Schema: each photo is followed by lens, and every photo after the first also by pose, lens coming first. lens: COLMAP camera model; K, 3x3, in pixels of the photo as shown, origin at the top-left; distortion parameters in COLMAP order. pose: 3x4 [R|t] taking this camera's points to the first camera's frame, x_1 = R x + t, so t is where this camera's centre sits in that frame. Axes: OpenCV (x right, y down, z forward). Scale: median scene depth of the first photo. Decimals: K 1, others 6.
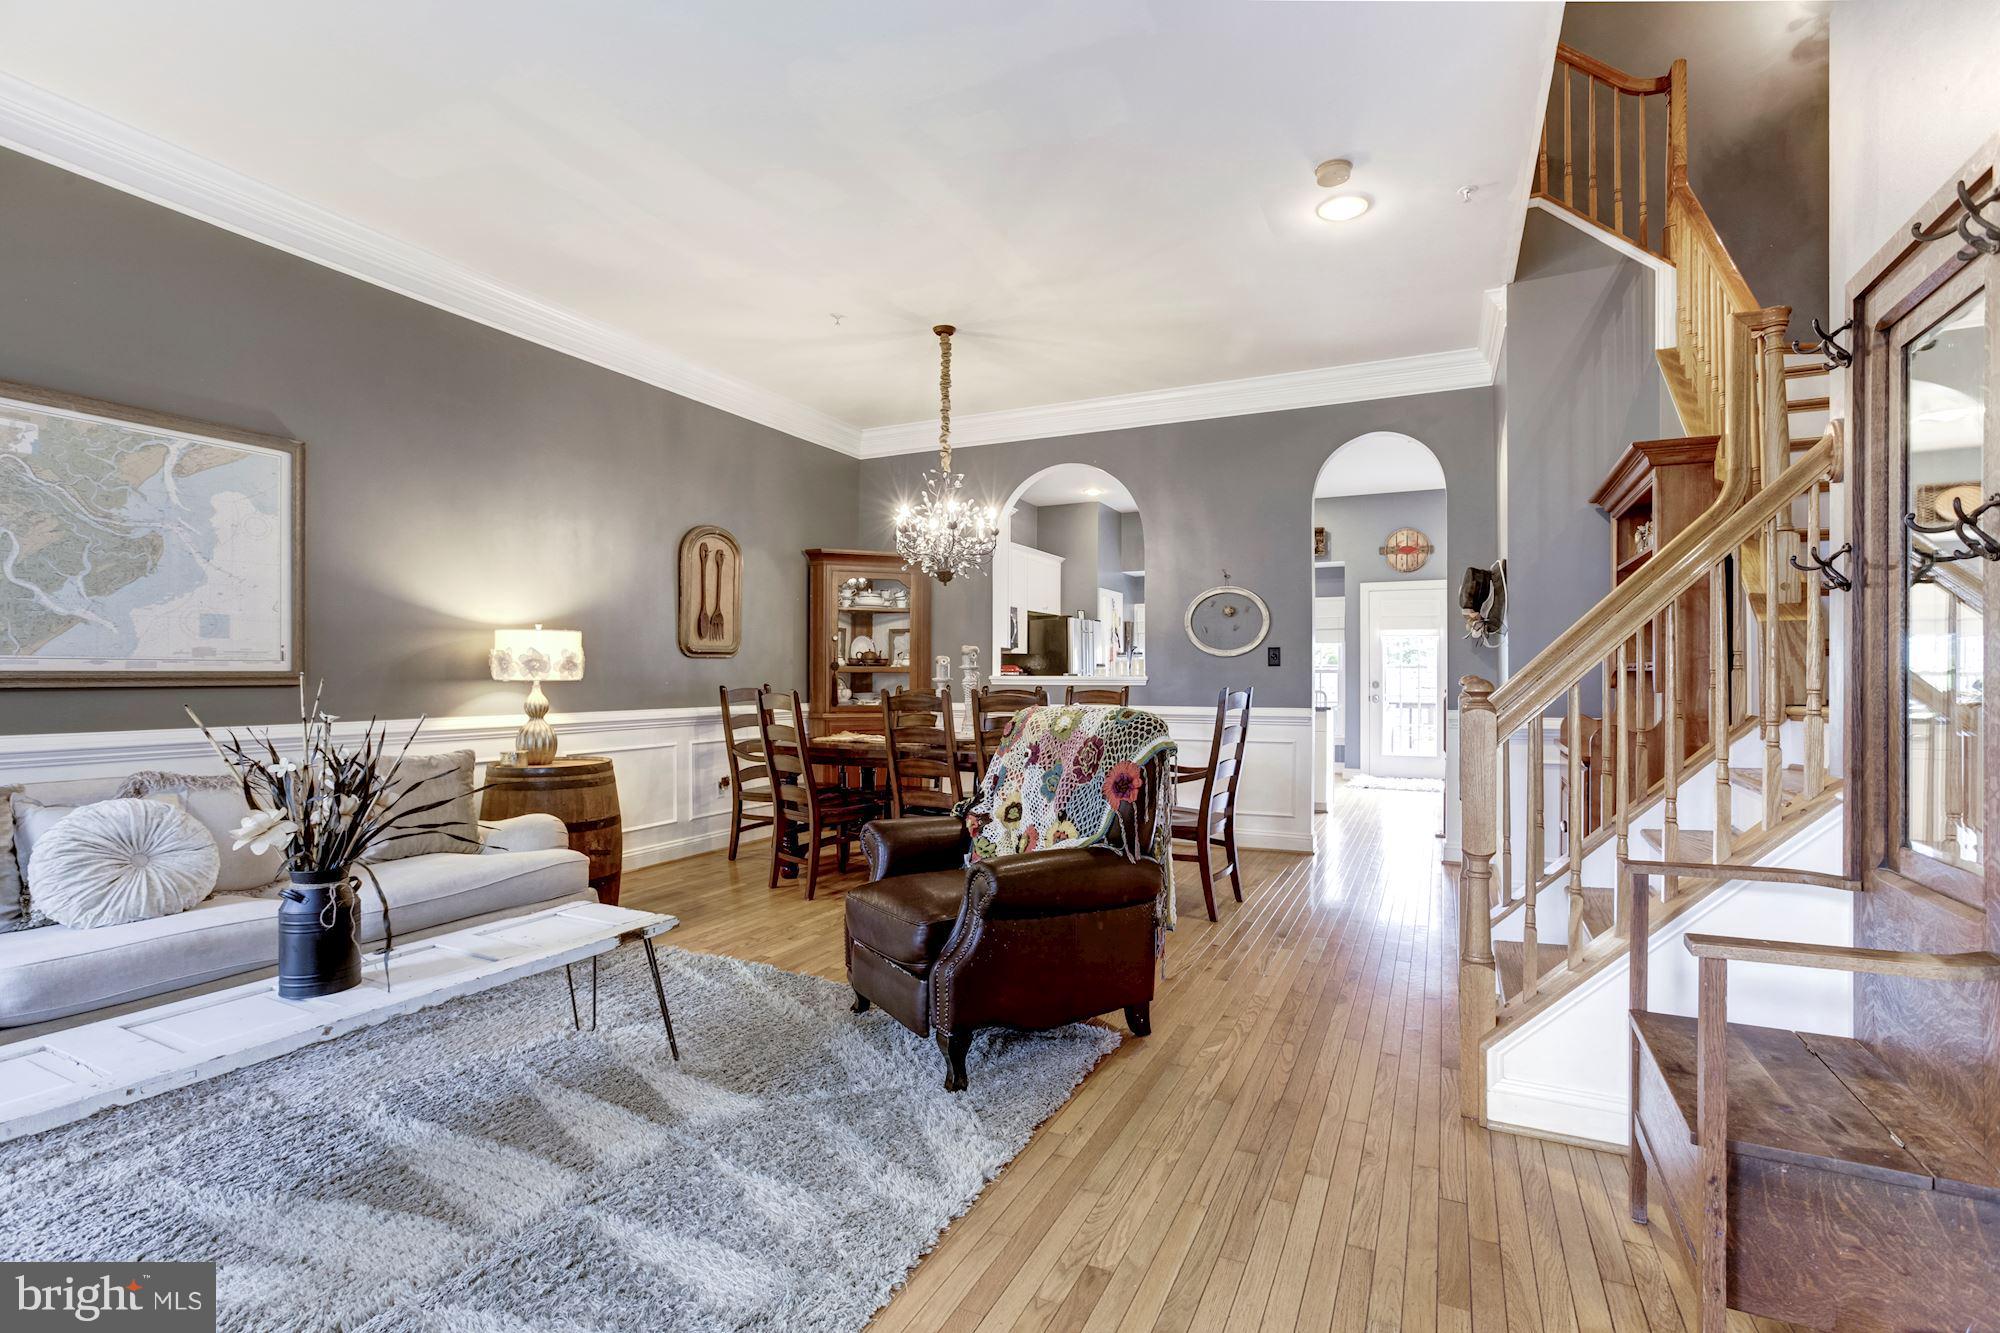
lens RADIAL K [[926.2, 0, 1011.1], [0, 926.2, 673.2], [0, 0, 1]] dist [-0.000721, 0.000132]
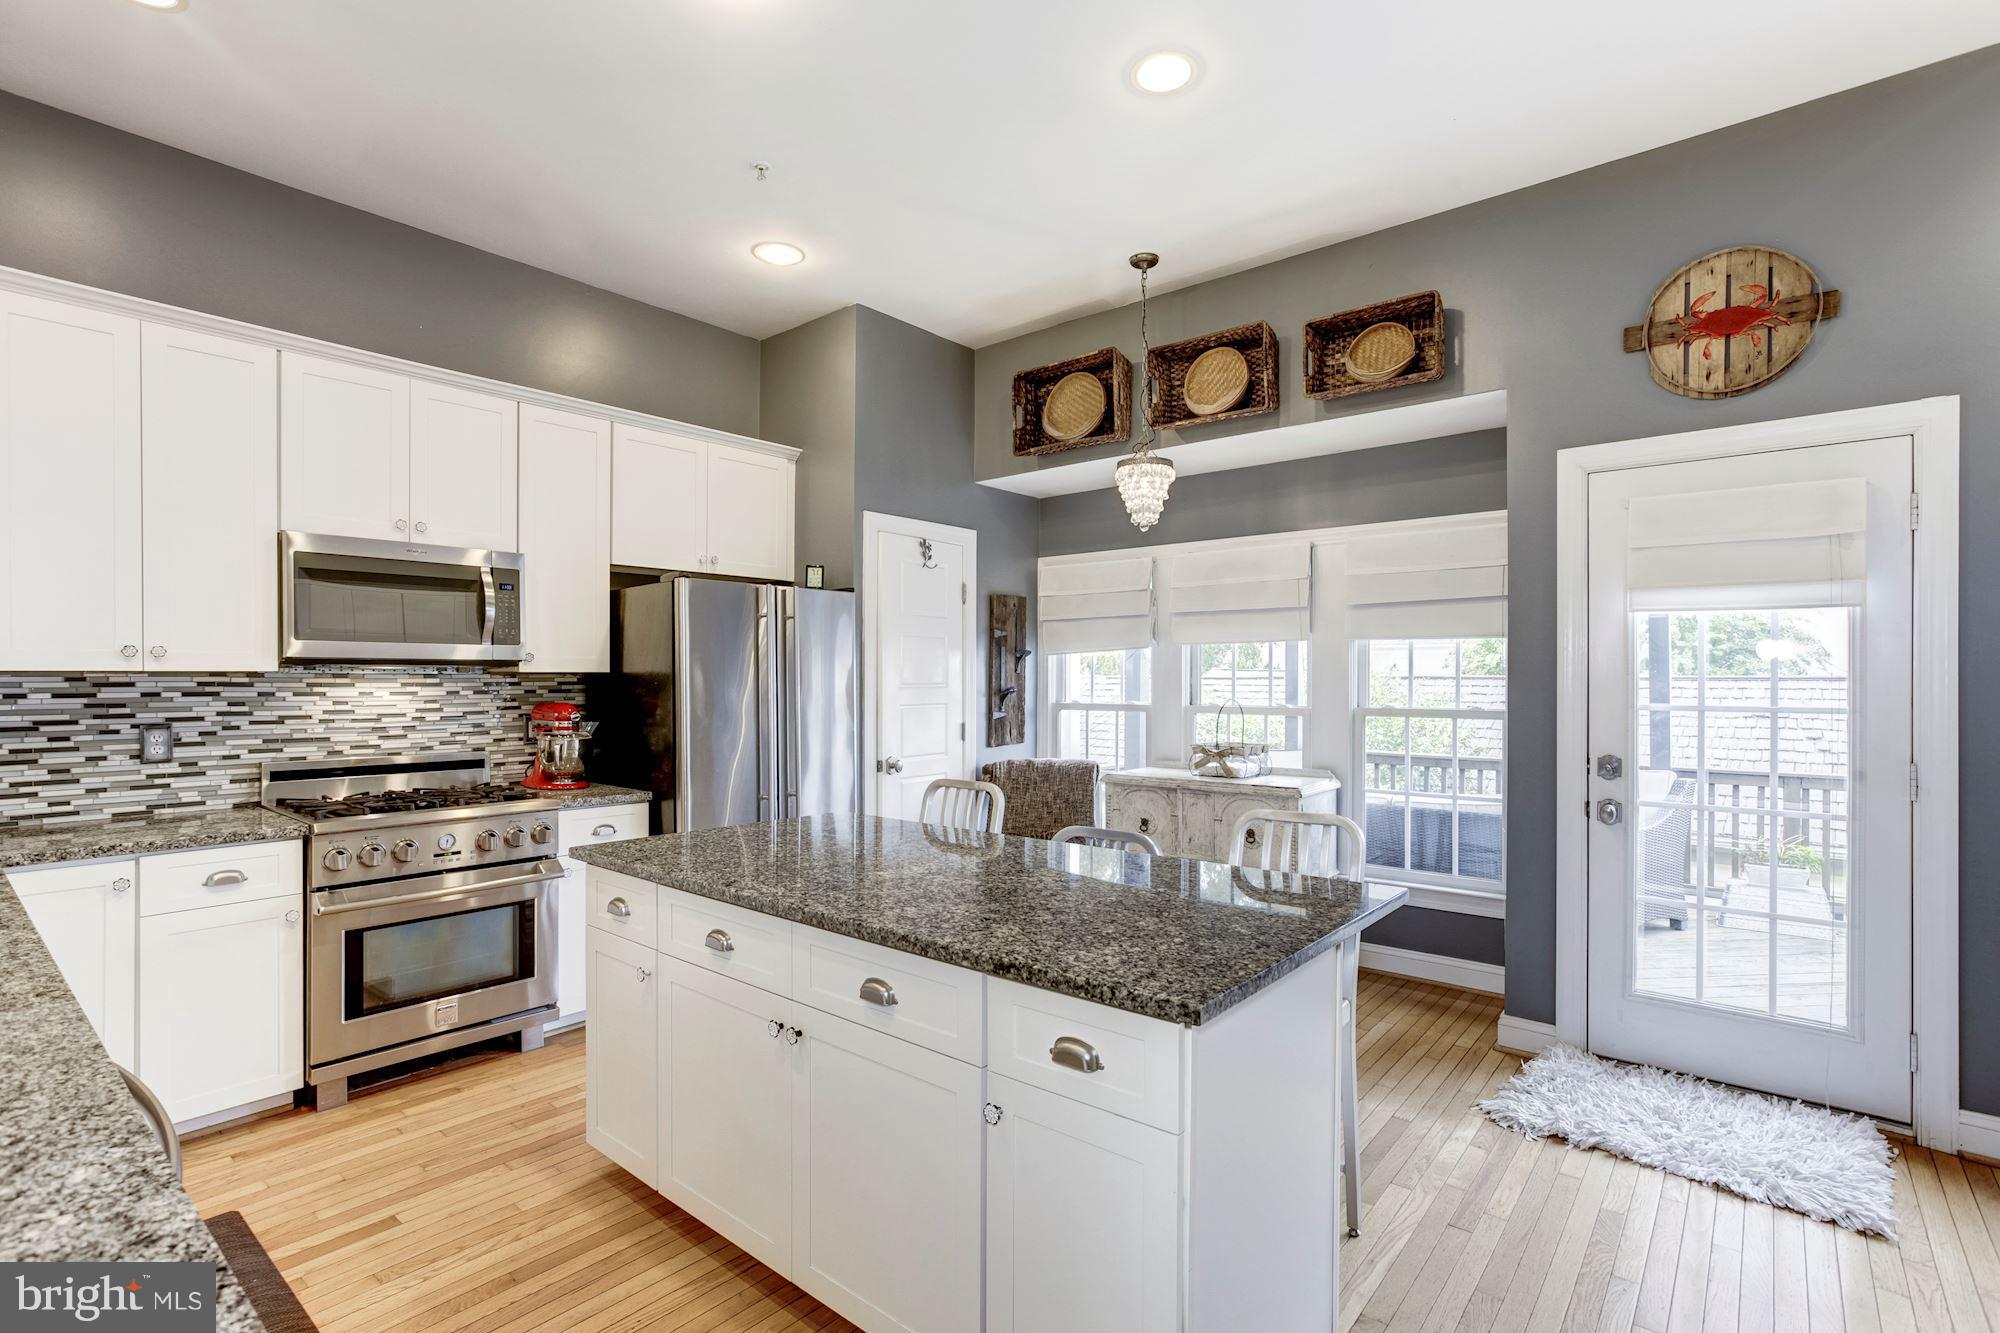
lens RADIAL K [[926.2, 0, 1011.1], [0, 926.2, 673.2], [0, 0, 1]] dist [-0.000721, 0.000132]
pose [[0.968100, 0.001187, -0.250560, 0.432022], [-0.000490, 0.999996, 0.002843, -0.033534], [0.250562, -0.002630, 0.968097, 1.011879]]
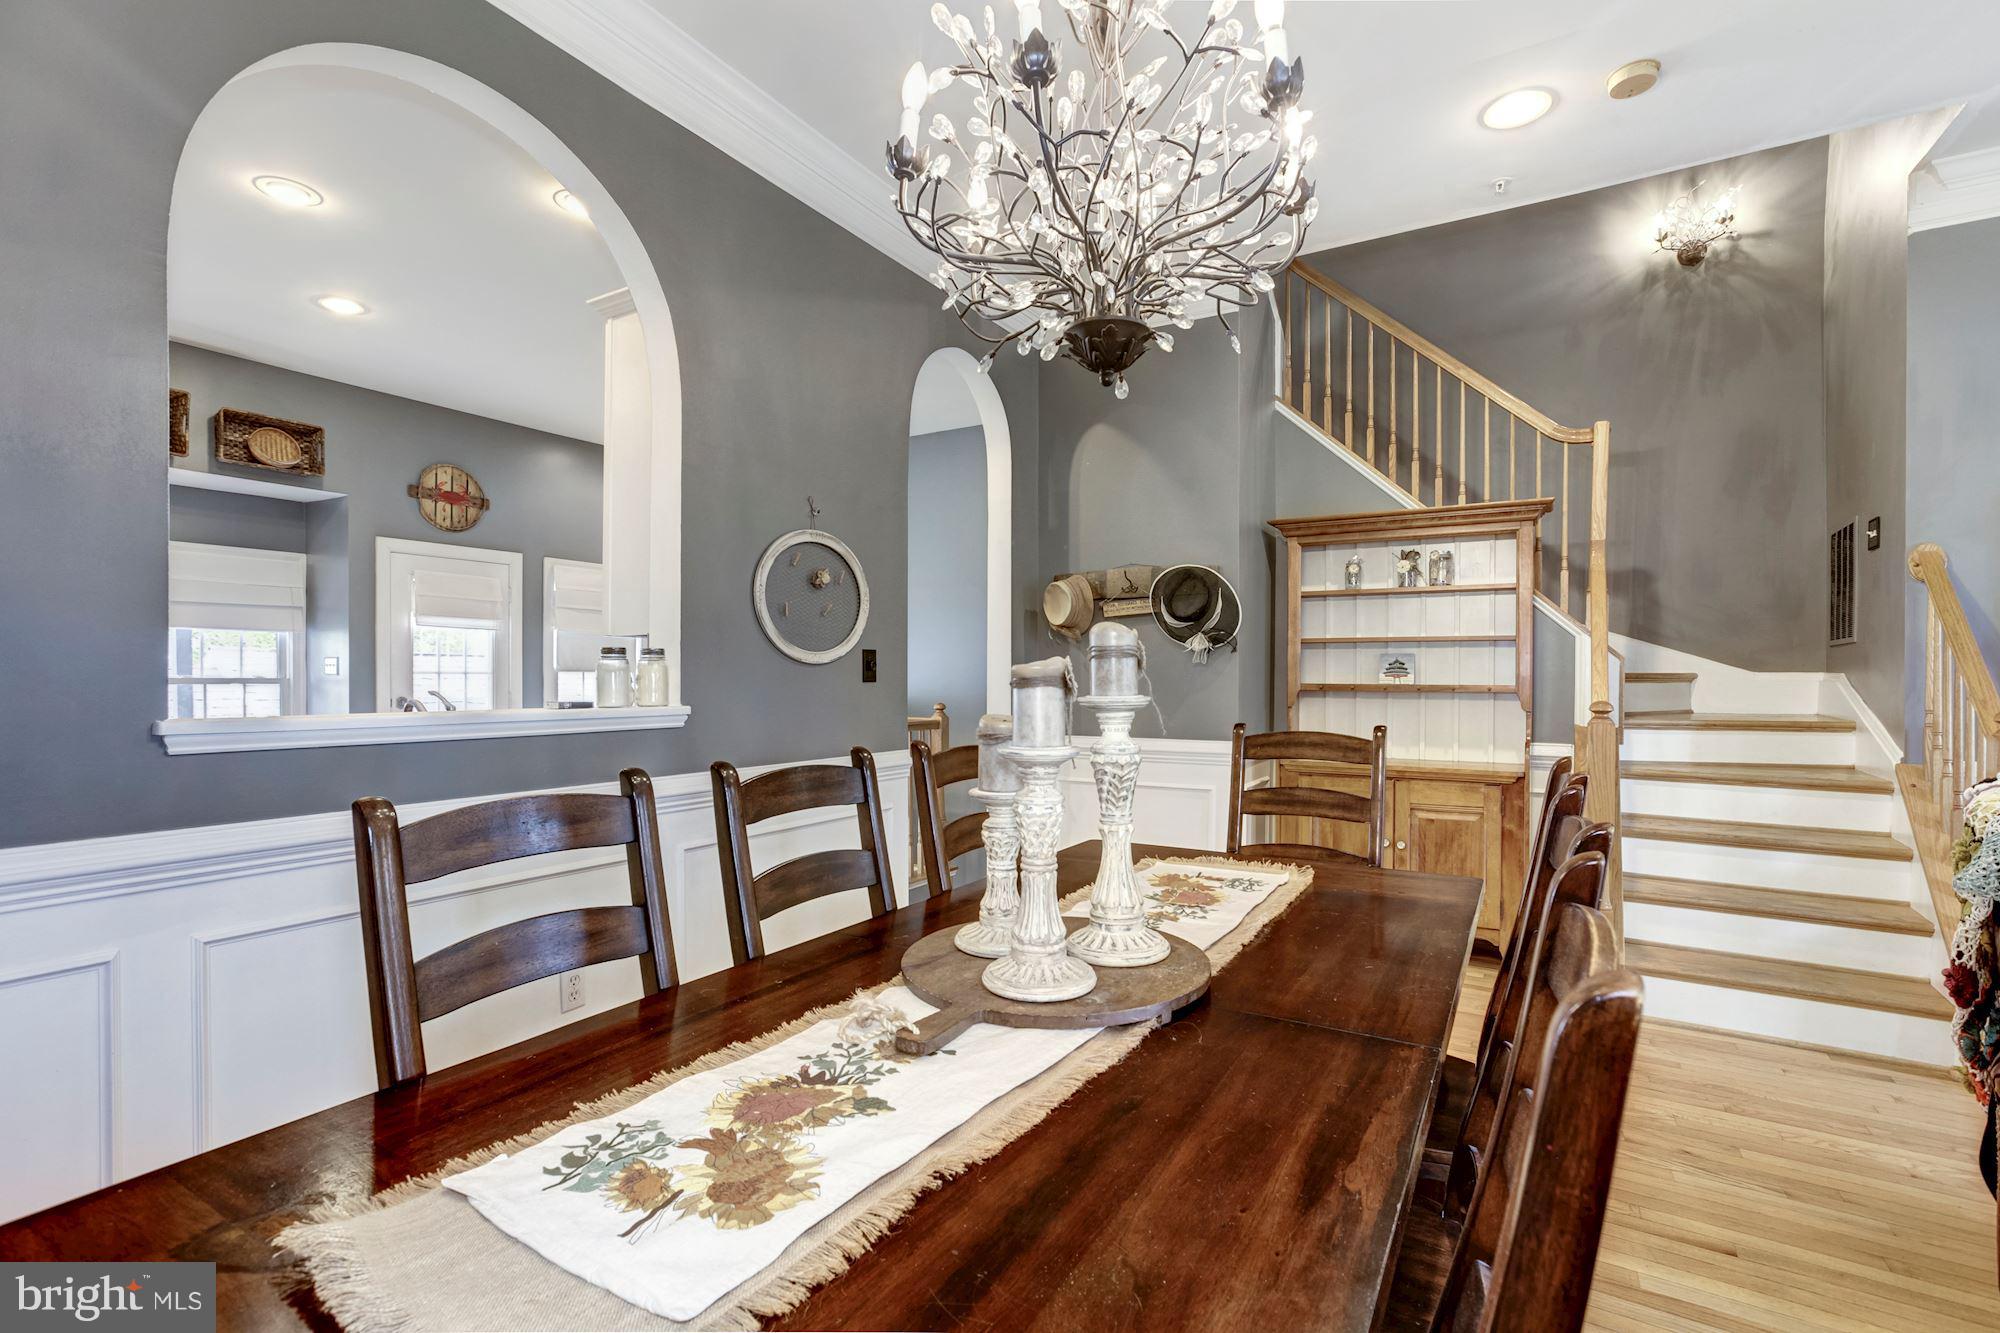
lens RADIAL K [[926.2, 0, 1011.1], [0, 926.2, 673.2], [0, 0, 1]] dist [-0.000721, 0.000132]
pose [[0.090903, 0.006387, 0.995839, -0.291507], [-0.003247, 0.999976, -0.006117, -0.009083], [-0.995854, -0.002678, 0.090921, 0.839049]]
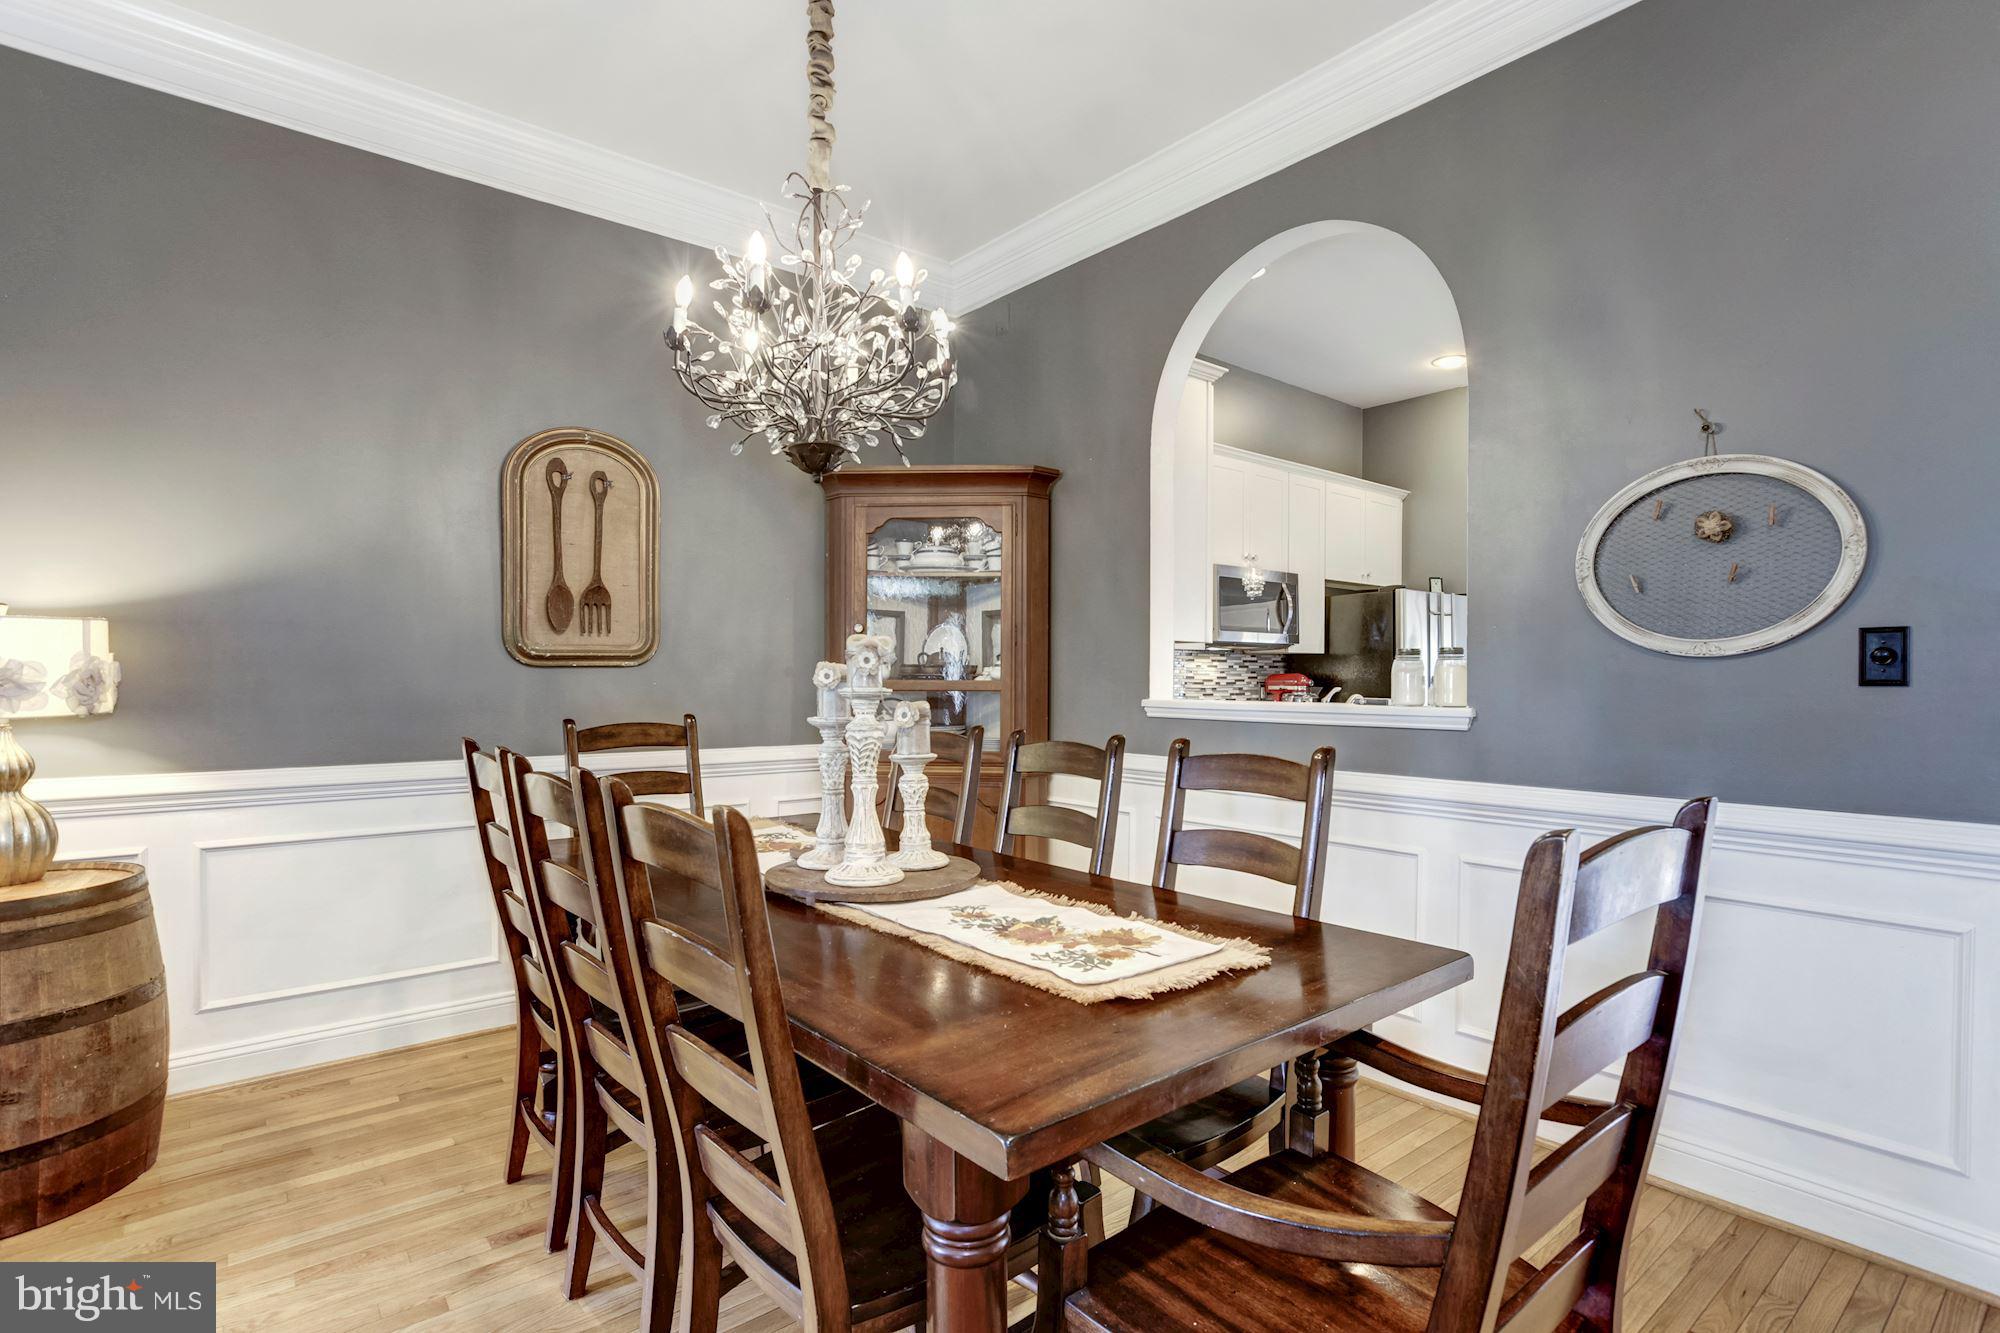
lens RADIAL K [[964.4, 0, 995.8], [0, 964.4, 760.2], [0, 0, 1]] dist [0.001700, 0.000242]
pose [[0.898802, 0.038816, -0.436632, 0.152238], [-0.001108, 0.996270, 0.086287, -0.009610], [0.438353, -0.077071, 0.895493, 0.540994]]
